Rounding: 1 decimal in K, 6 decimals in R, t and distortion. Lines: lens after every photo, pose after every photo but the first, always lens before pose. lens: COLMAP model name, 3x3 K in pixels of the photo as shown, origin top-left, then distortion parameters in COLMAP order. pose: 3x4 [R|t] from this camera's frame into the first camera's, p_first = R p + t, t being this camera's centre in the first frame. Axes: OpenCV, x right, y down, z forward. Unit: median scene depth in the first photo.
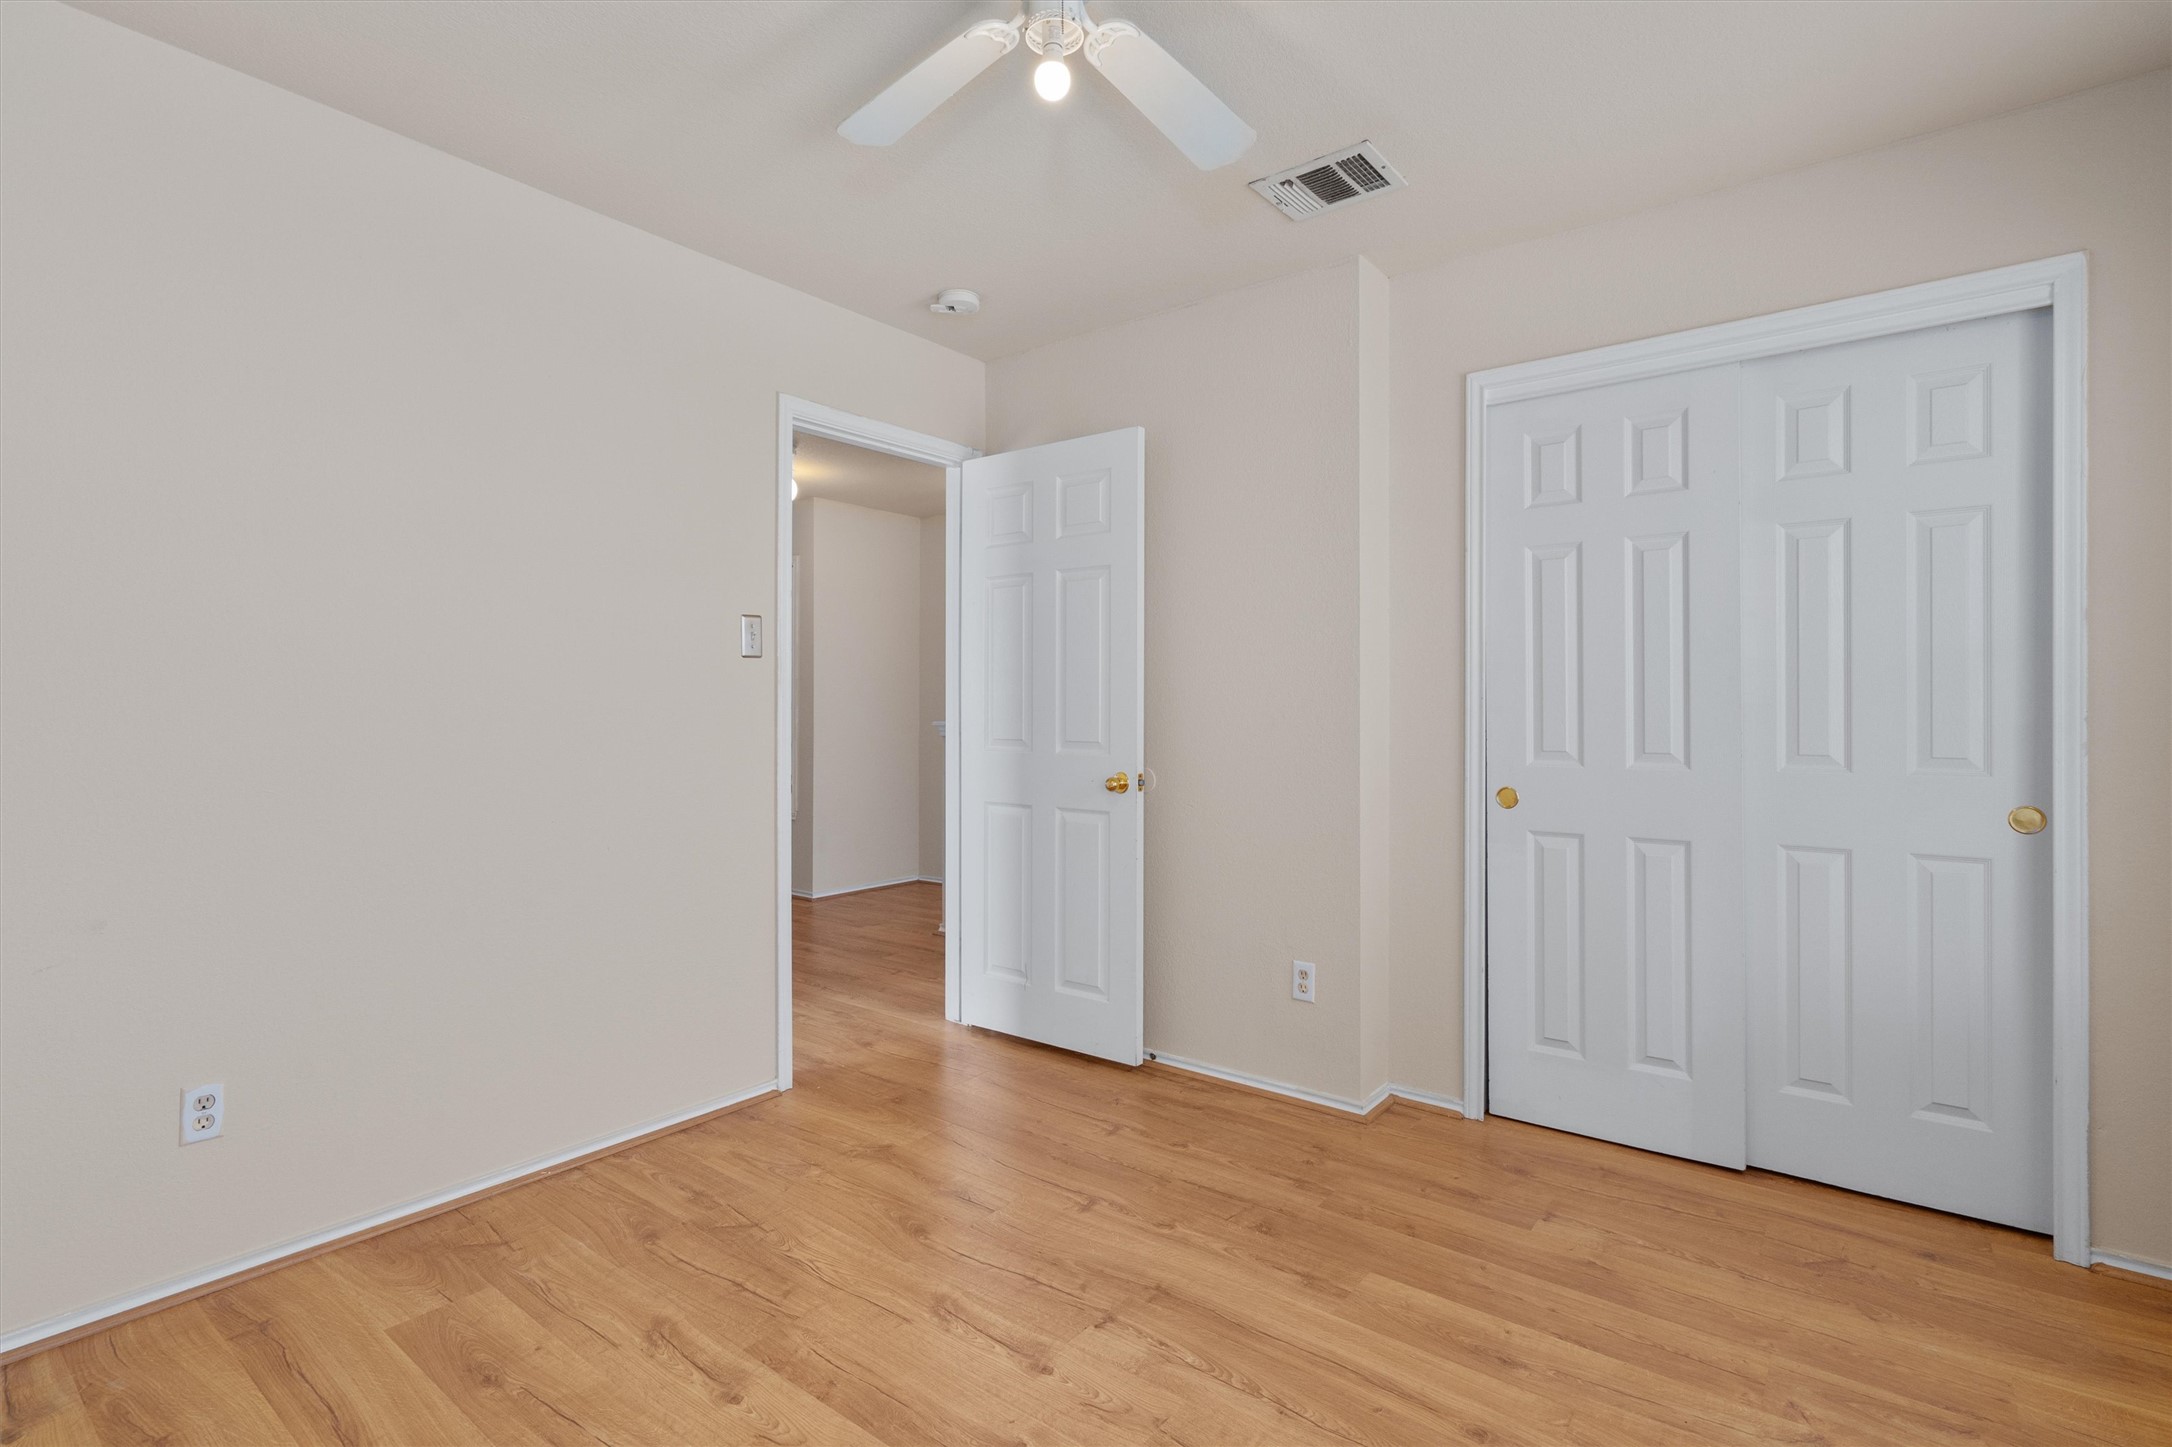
lens RADIAL K [[993.3, 0, 1080.7], [0, 993.3, 725.3], [0, 0, 1]] dist [-0.001019, 0.000628]
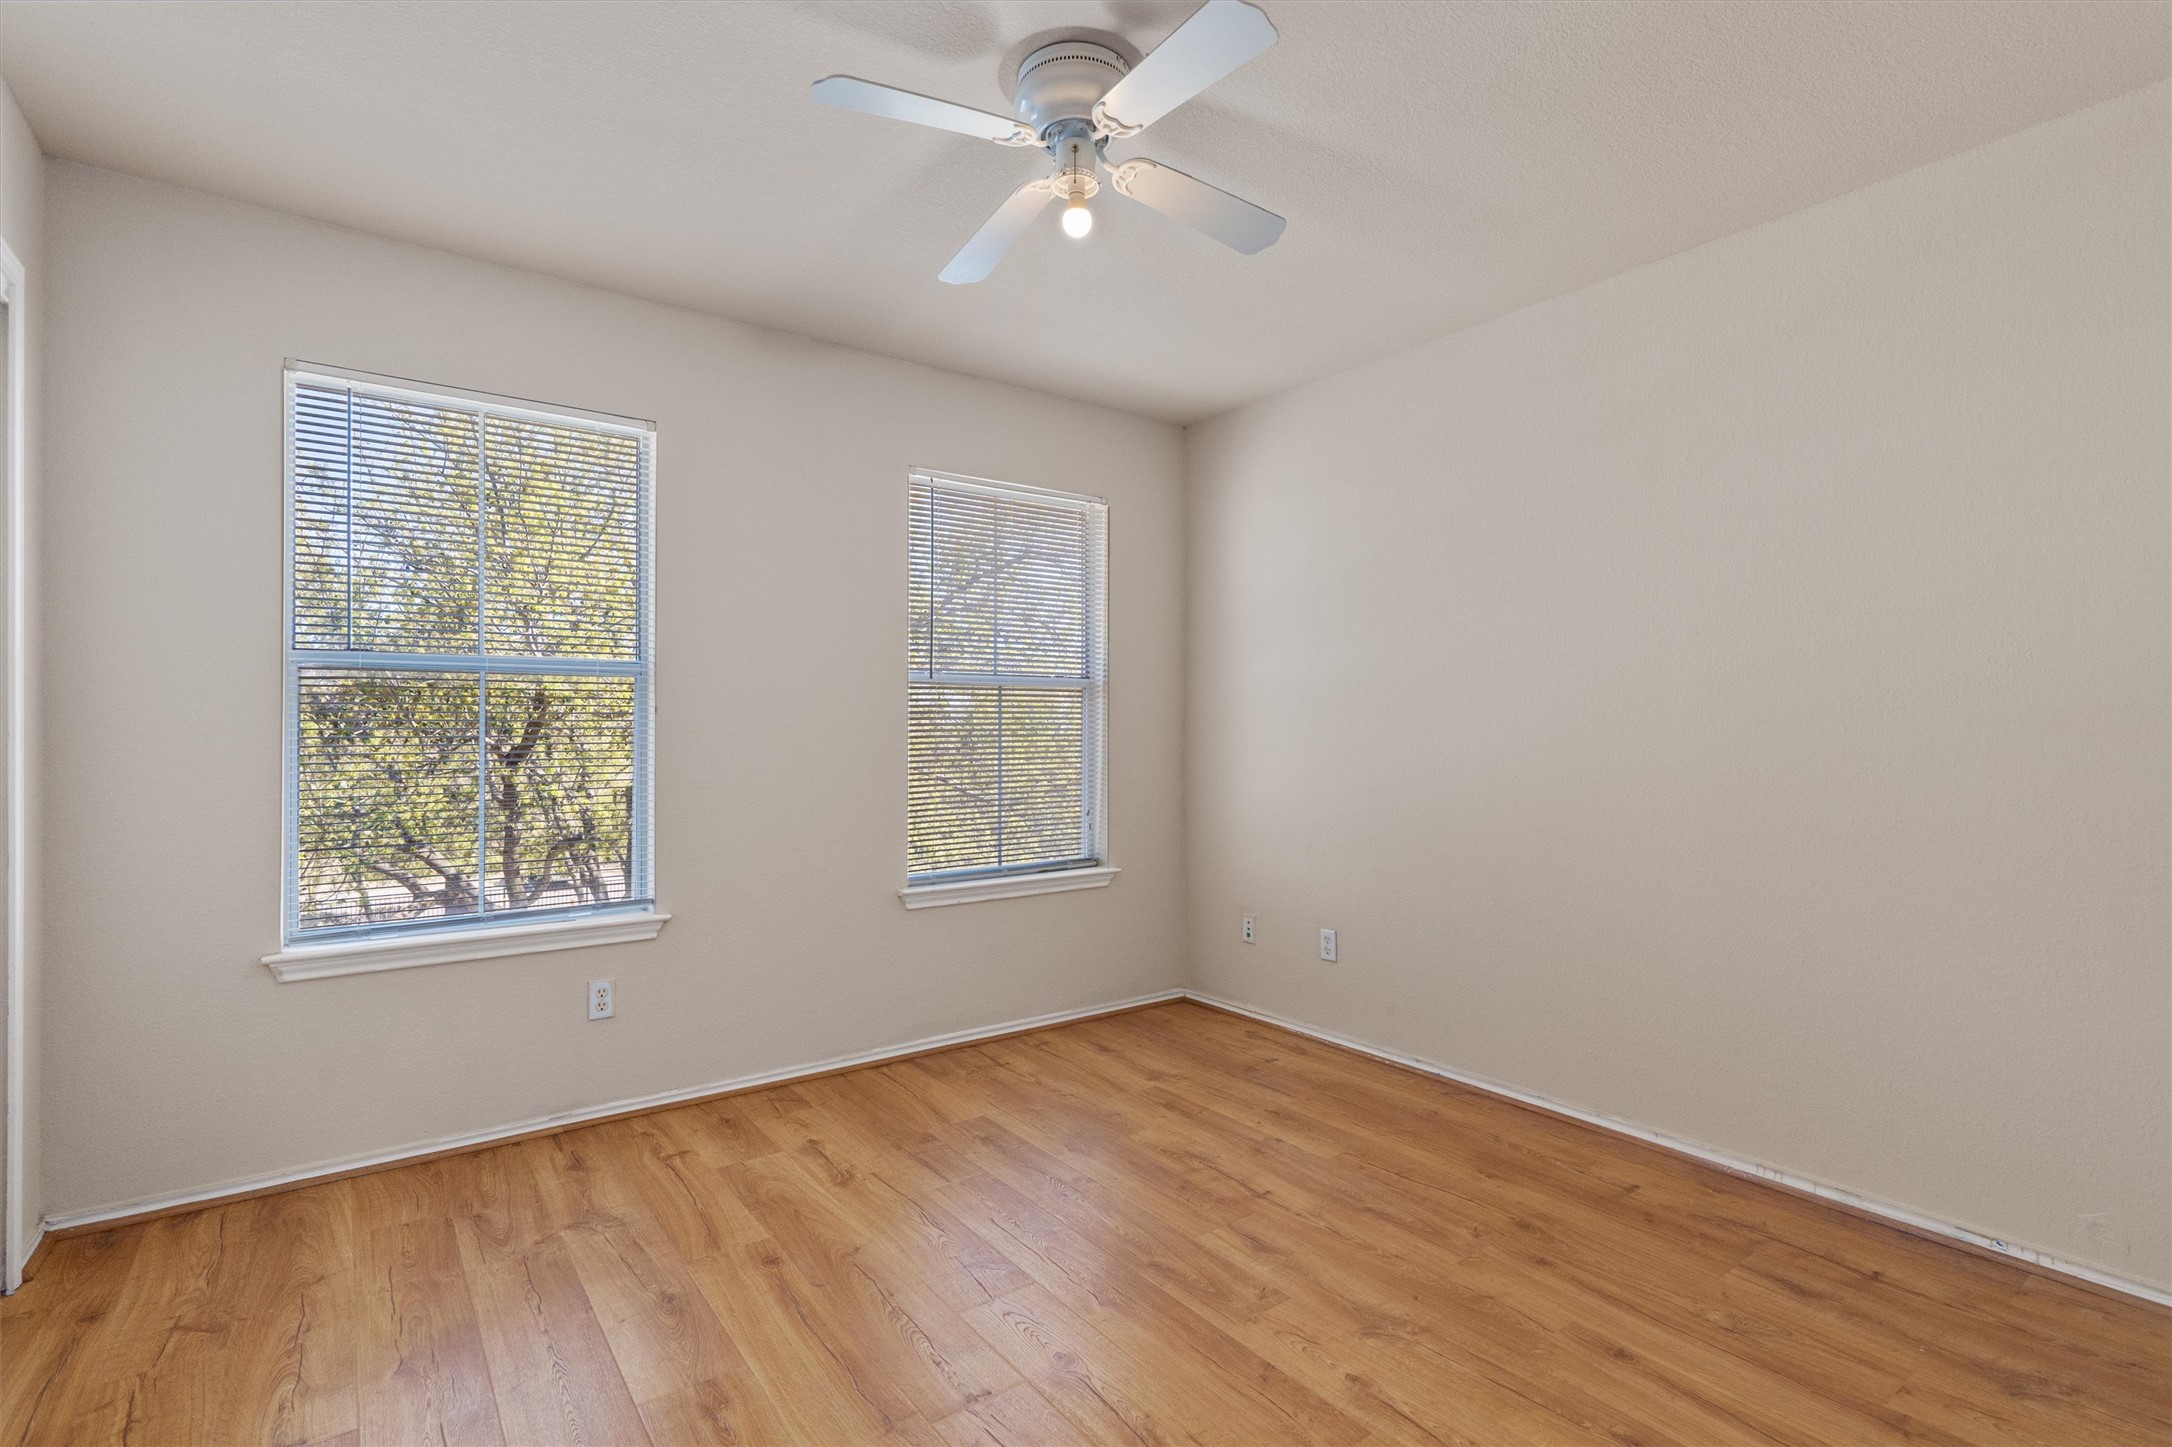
lens RADIAL K [[993.3, 0, 1080.7], [0, 993.3, 725.3], [0, 0, 1]] dist [-0.001019, 0.000628]
pose [[-0.960782, -0.002046, 0.277296, -0.340041], [0.001828, 0.999904, 0.013711, -0.031478], [-0.277297, 0.013680, -0.960687, 1.964783]]
